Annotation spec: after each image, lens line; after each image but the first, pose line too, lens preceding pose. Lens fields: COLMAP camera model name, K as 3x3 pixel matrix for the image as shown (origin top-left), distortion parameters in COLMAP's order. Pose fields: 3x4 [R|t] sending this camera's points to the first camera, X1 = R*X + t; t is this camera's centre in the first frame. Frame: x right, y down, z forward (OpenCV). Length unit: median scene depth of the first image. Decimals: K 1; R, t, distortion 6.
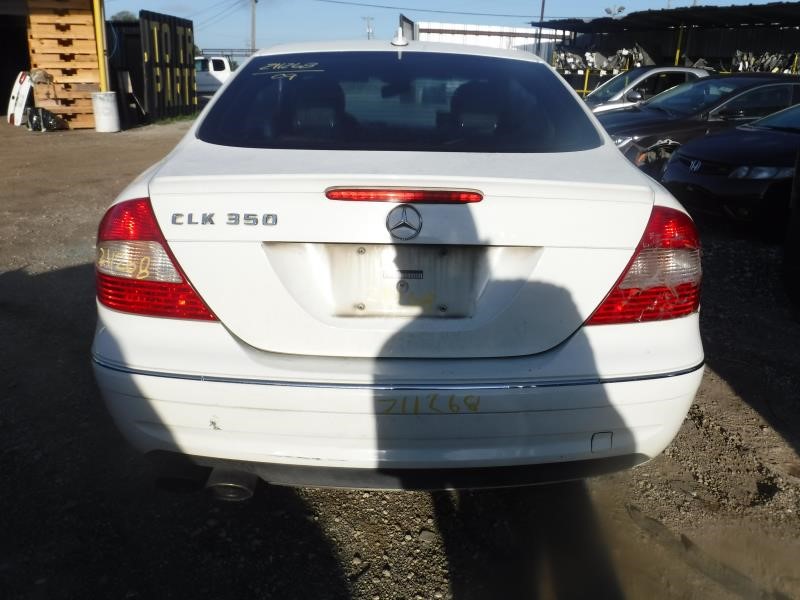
lens RADIAL K [[576.4, 0, 400.0], [0, 576.4, 300.0], [0, 0, 1]] dist [-0.070686, 0.006206]
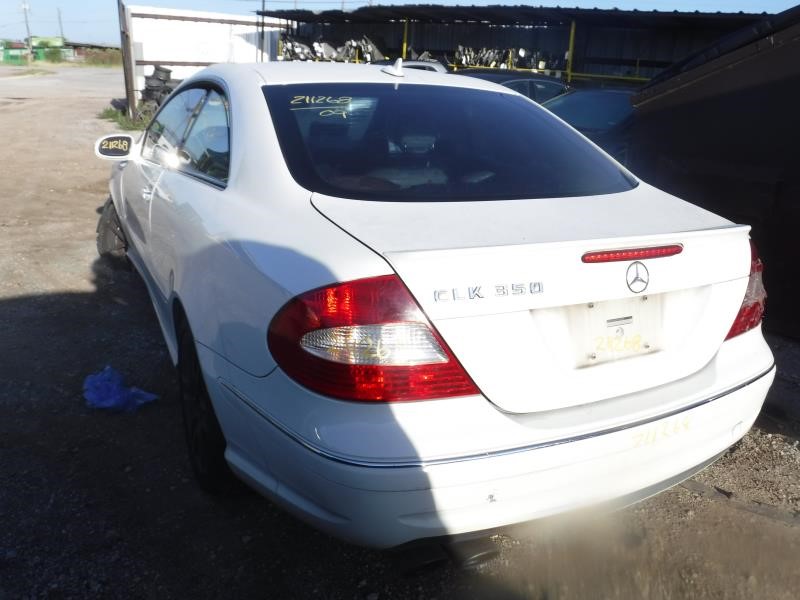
lens RADIAL K [[588.9, 0, 400.0], [0, 588.9, 300.0], [0, 0, 1]] dist [-0.097916, 0.000765]
pose [[0.916710, -0.117621, 0.381849, -0.818793], [0.114733, 0.992931, 0.030410, -0.171318], [-0.382726, 0.015933, 0.923724, 0.124672]]
